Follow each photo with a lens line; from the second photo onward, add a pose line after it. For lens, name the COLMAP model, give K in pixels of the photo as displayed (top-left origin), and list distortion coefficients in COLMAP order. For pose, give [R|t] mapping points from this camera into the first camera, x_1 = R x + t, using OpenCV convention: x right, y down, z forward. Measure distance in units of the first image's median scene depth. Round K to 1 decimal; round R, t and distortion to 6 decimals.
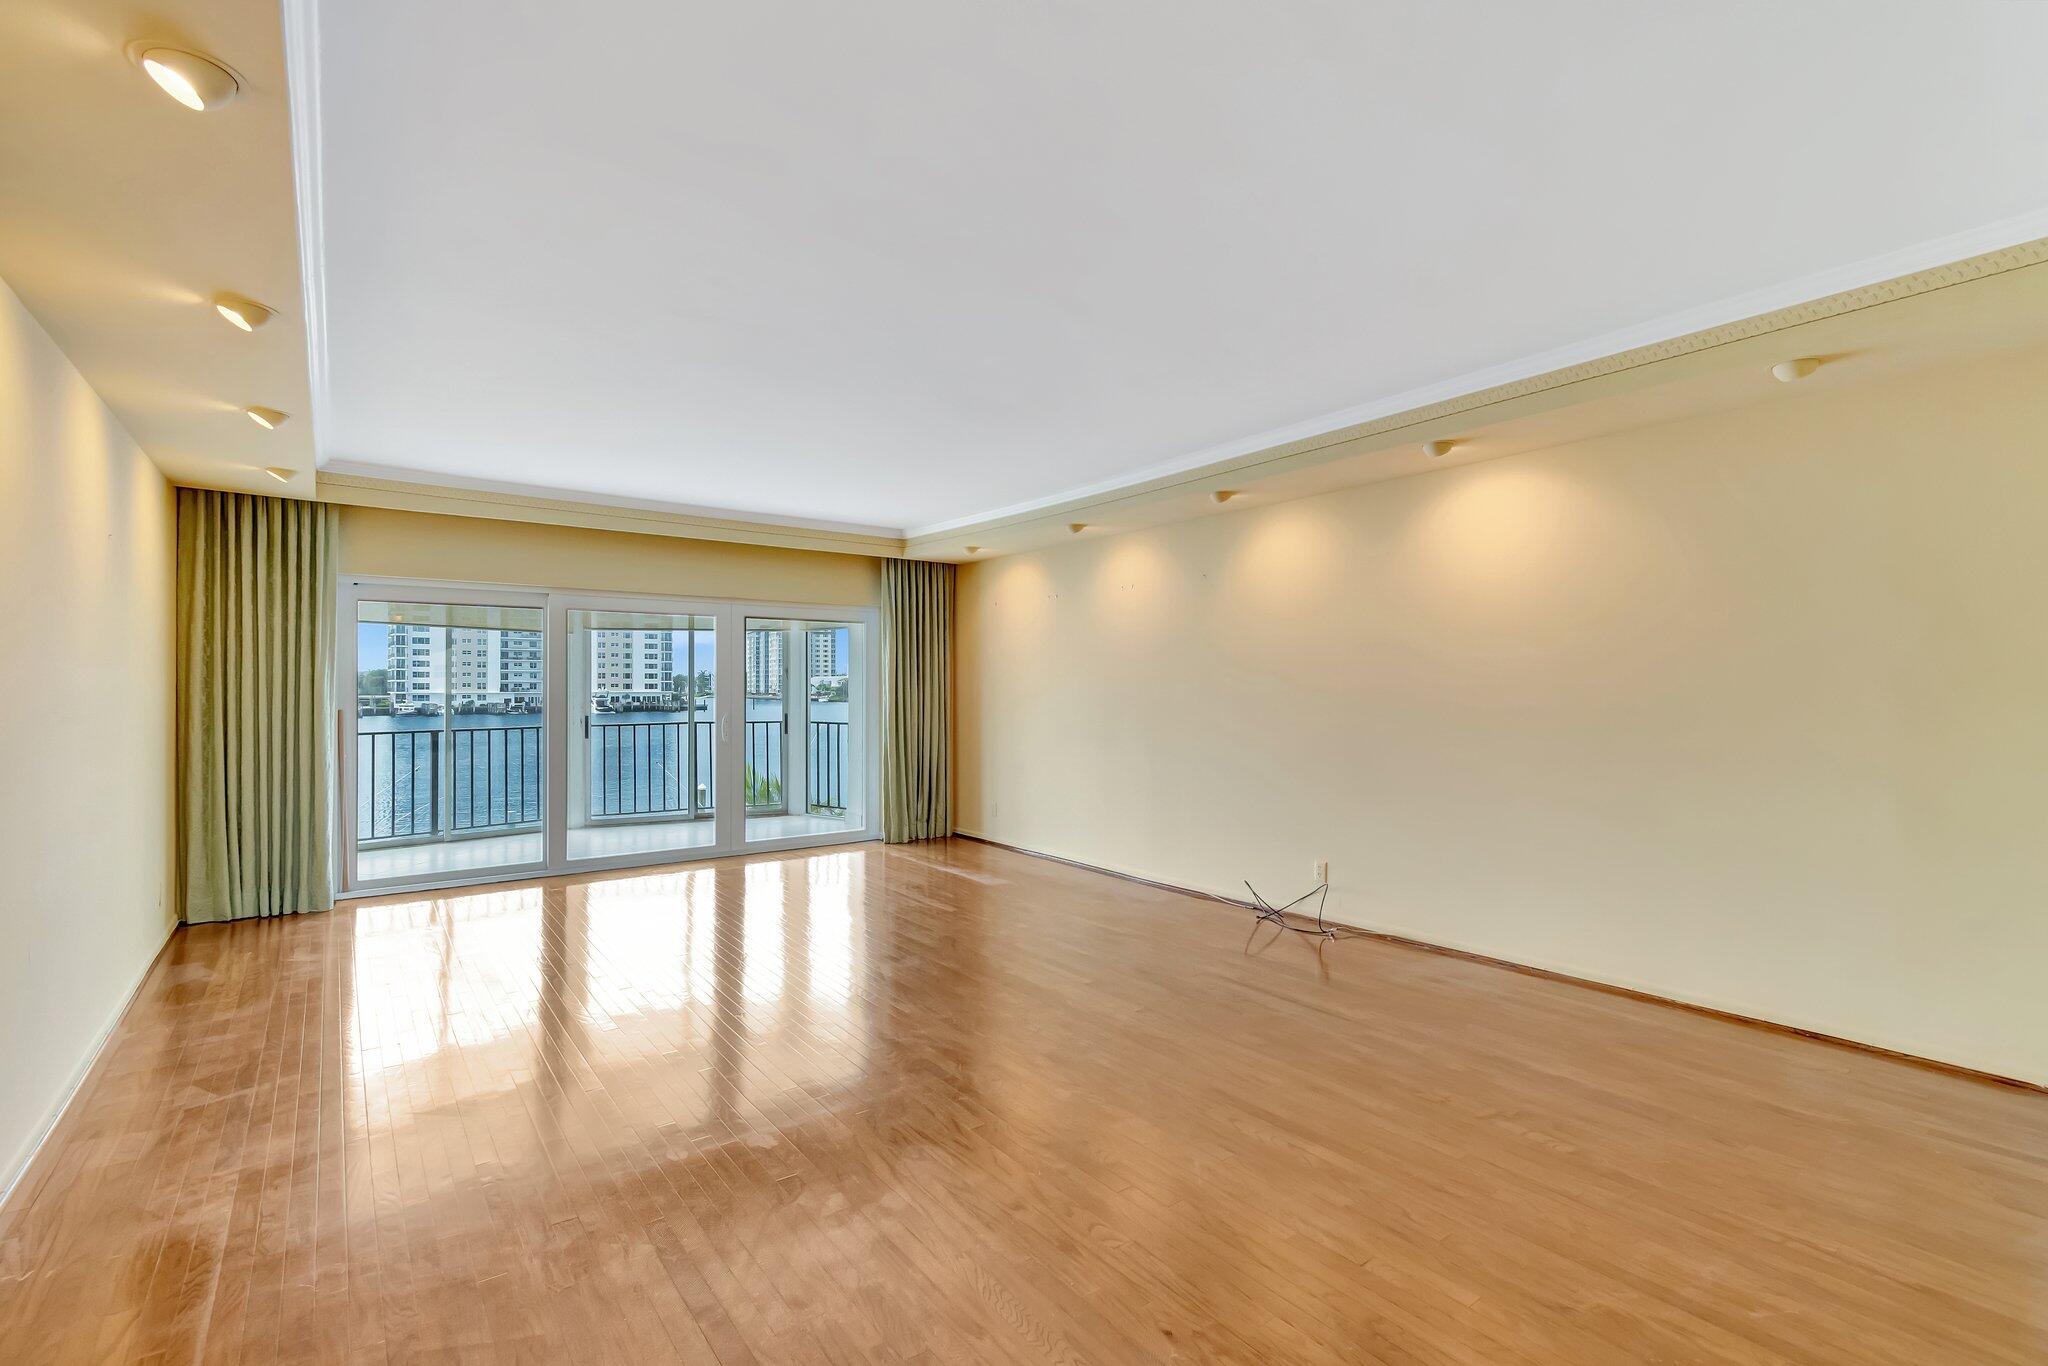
lens RADIAL K [[917.4, 0, 1029.7], [0, 917.4, 682.5], [0, 0, 1]] dist [0.011029, -0.002017]
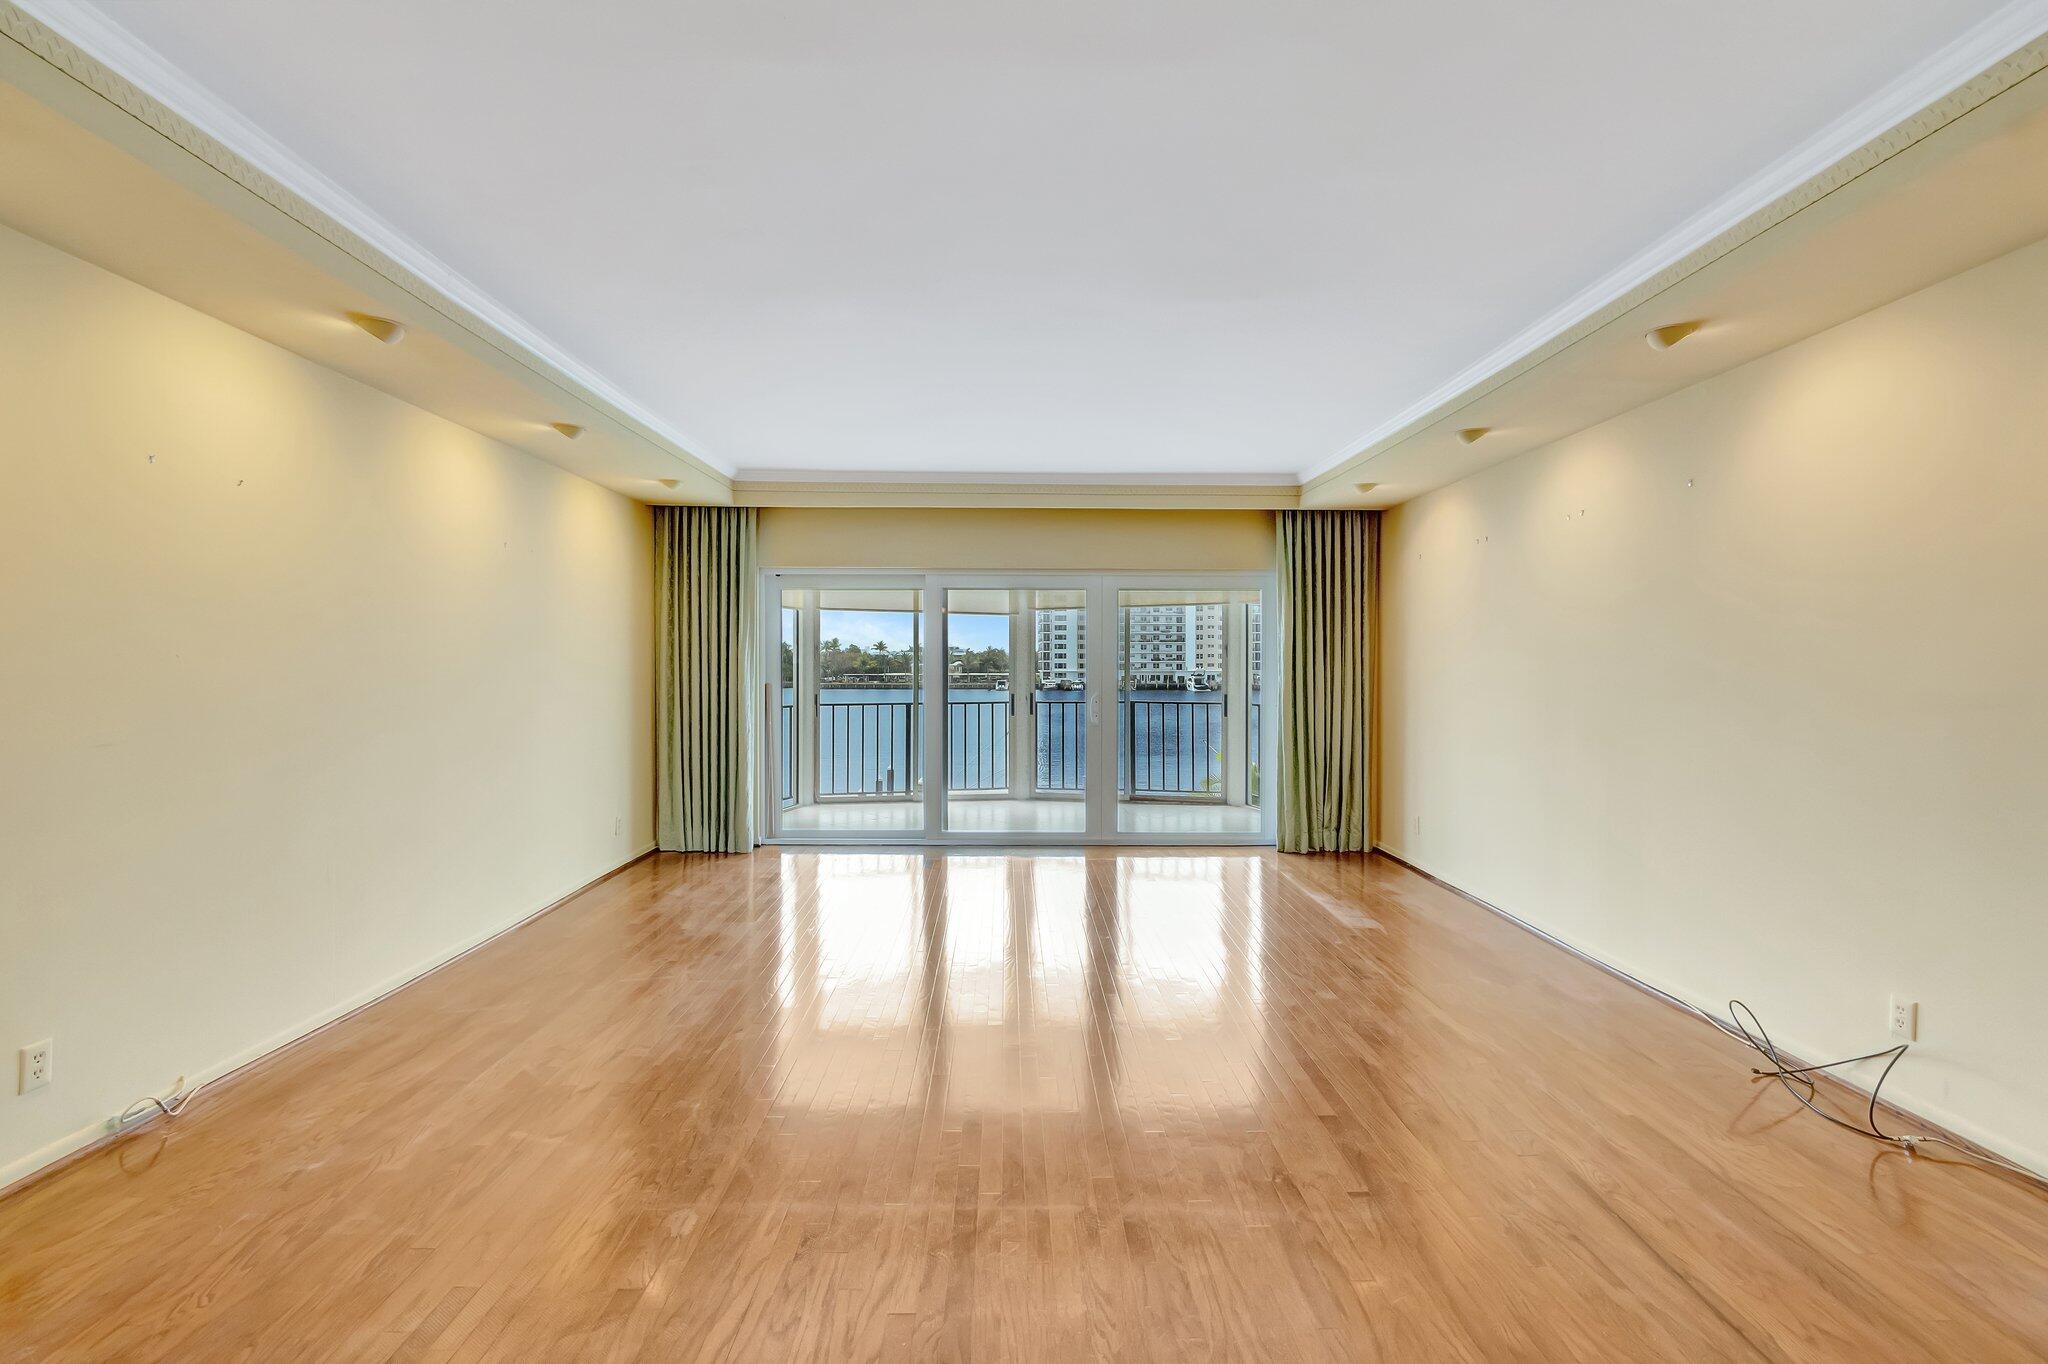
lens RADIAL K [[917.4, 0, 1011.1], [0, 917.4, 676.0], [0, 0, 1]] dist [0.011029, -0.002017]
pose [[0.801044, 0.008495, -0.598545, 0.148151], [0.000329, 0.999893, 0.014632, 0.002355], [0.598605, -0.011918, 0.800955, 0.182751]]
